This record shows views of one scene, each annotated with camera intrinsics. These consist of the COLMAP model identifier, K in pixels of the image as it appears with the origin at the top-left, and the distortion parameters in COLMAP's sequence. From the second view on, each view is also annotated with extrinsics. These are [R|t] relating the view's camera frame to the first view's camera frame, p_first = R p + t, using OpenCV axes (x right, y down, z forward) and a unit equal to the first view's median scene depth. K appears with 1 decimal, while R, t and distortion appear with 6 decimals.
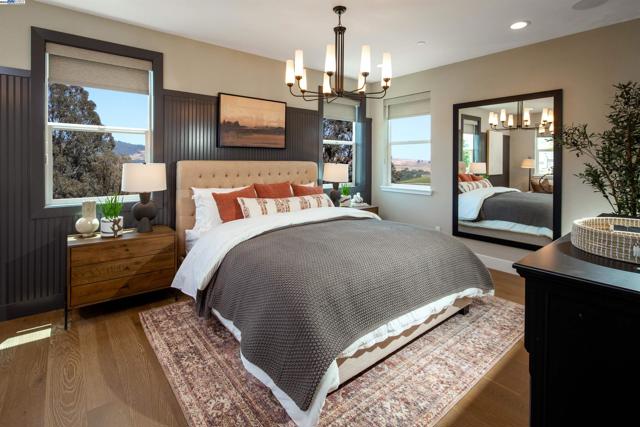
lens RADIAL K [[310.4, 0, 320.0], [0, 310.4, 213.5], [0, 0, 1]] dist [-0.002508, -0.000743]
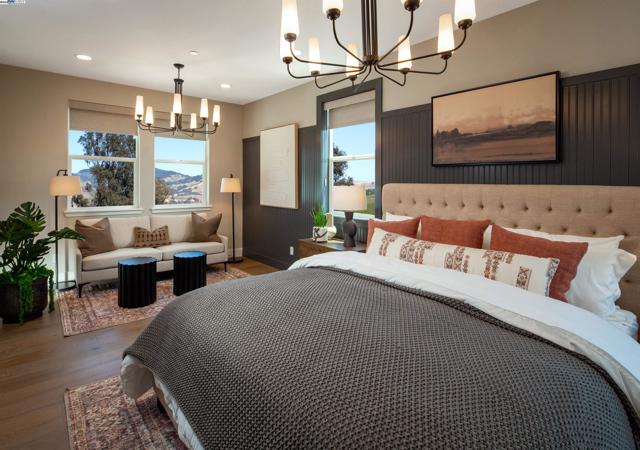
lens RADIAL K [[329.3, 0, 320.0], [0, 329.3, 225.0], [0, 0, 1]] dist [0.001825, 0.000304]
pose [[0.010293, 0.123065, -0.992345, 0.525952], [-0.176082, 0.977113, 0.119350, -0.120455], [0.984322, 0.173505, 0.031727, 0.731913]]
